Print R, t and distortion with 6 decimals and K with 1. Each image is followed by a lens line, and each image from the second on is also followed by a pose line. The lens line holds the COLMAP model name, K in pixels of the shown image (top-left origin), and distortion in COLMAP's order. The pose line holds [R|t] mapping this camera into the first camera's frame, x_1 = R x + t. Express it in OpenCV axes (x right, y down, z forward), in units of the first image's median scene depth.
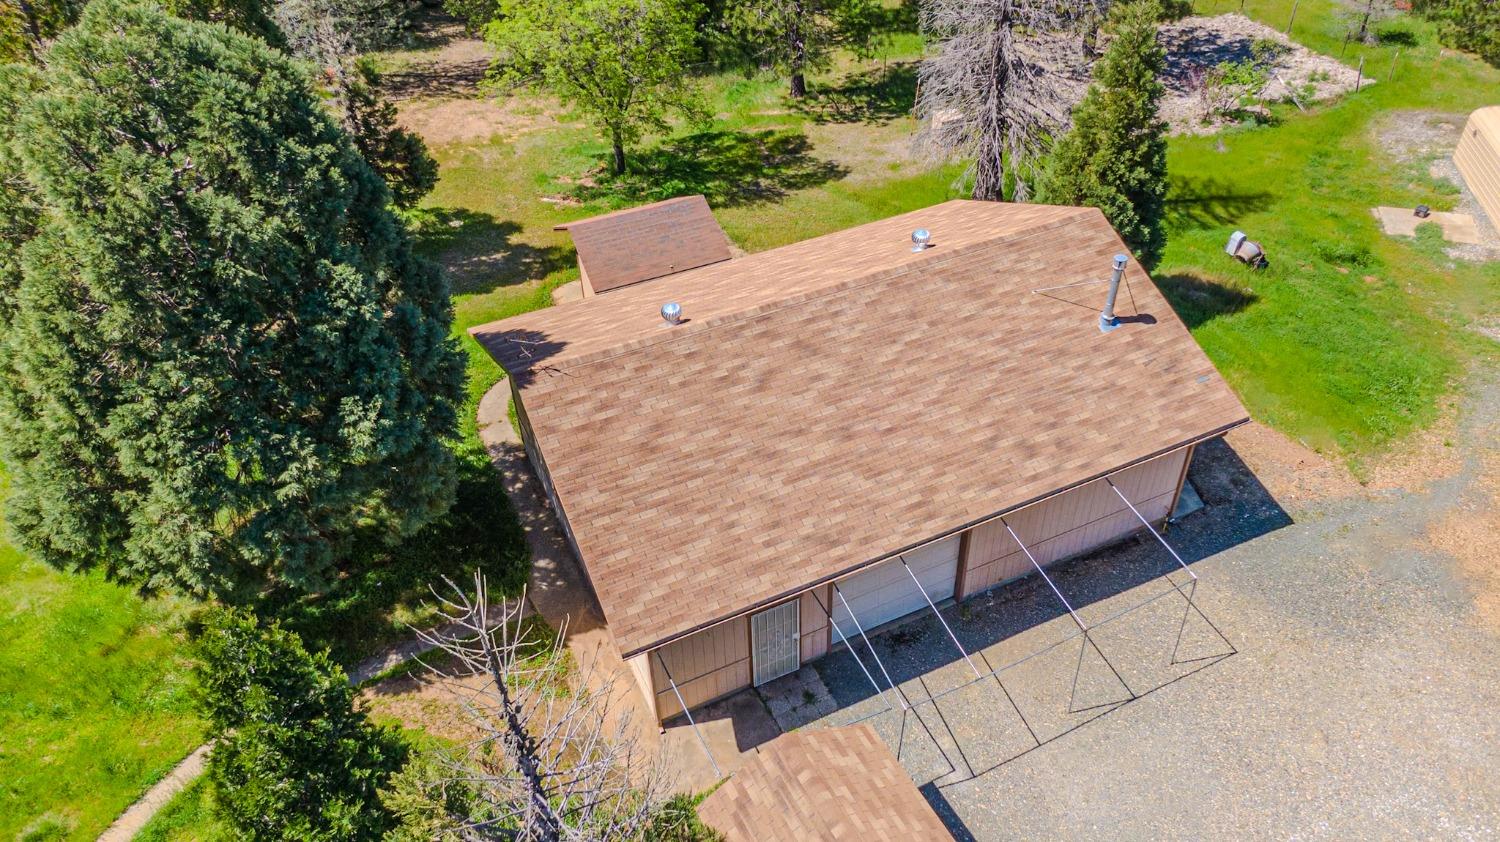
lens RADIAL K [[1094.9, 0, 750.0], [0, 1094.9, 421.0], [0, 0, 1]] dist [0.032035, -0.026979]
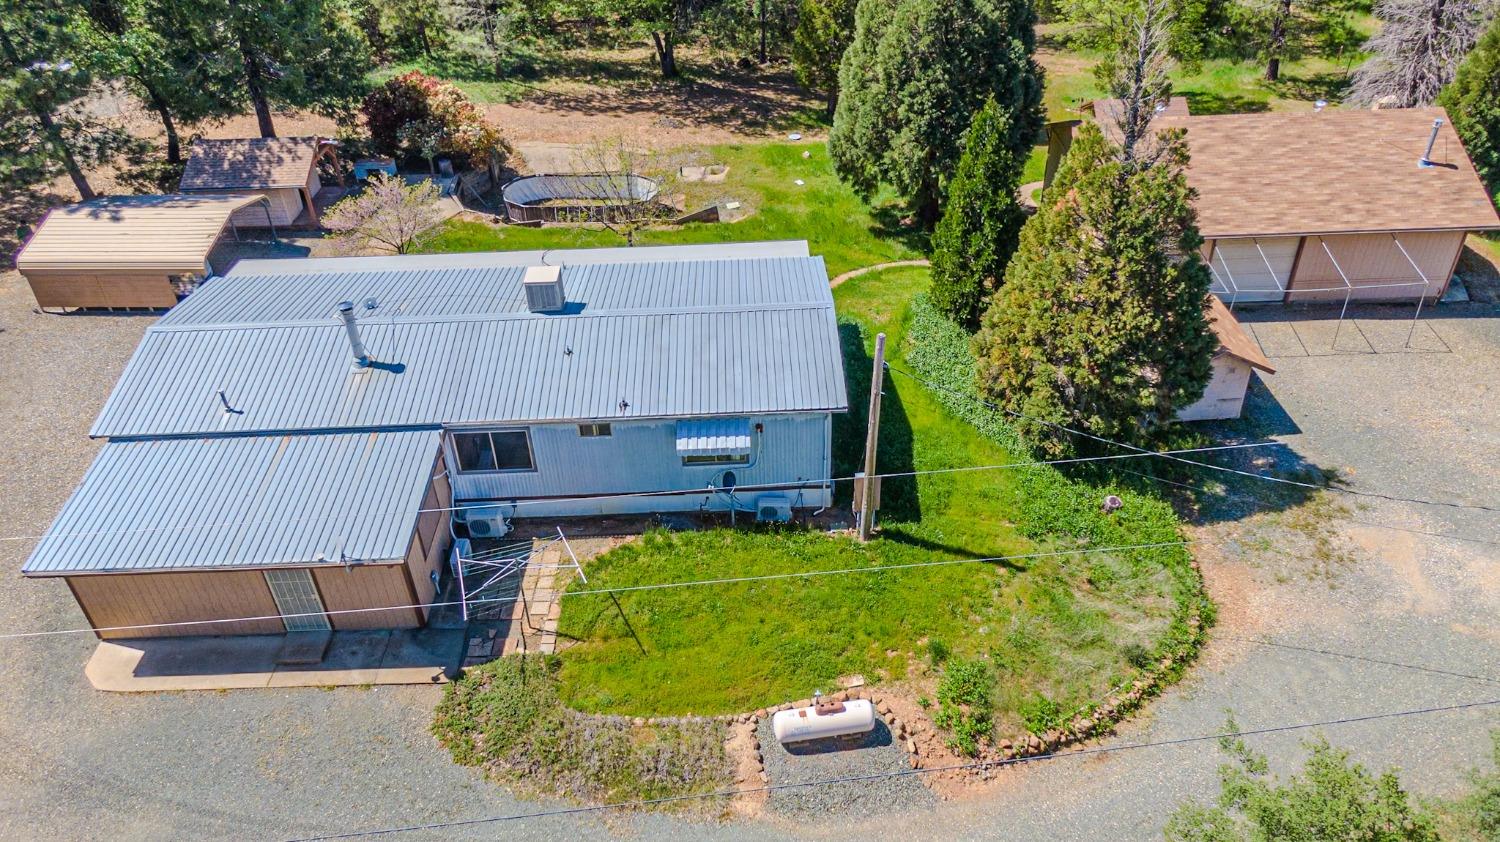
lens RADIAL K [[1094.9, 0, 750.0], [0, 1094.9, 421.0], [0, 0, 1]] dist [0.032035, -0.026979]
pose [[0.907501, 0.245844, -0.340592, 0.047574], [-0.260676, 0.965424, 0.002290, 0.439362], [0.329378, 0.086706, 0.940208, -0.708767]]
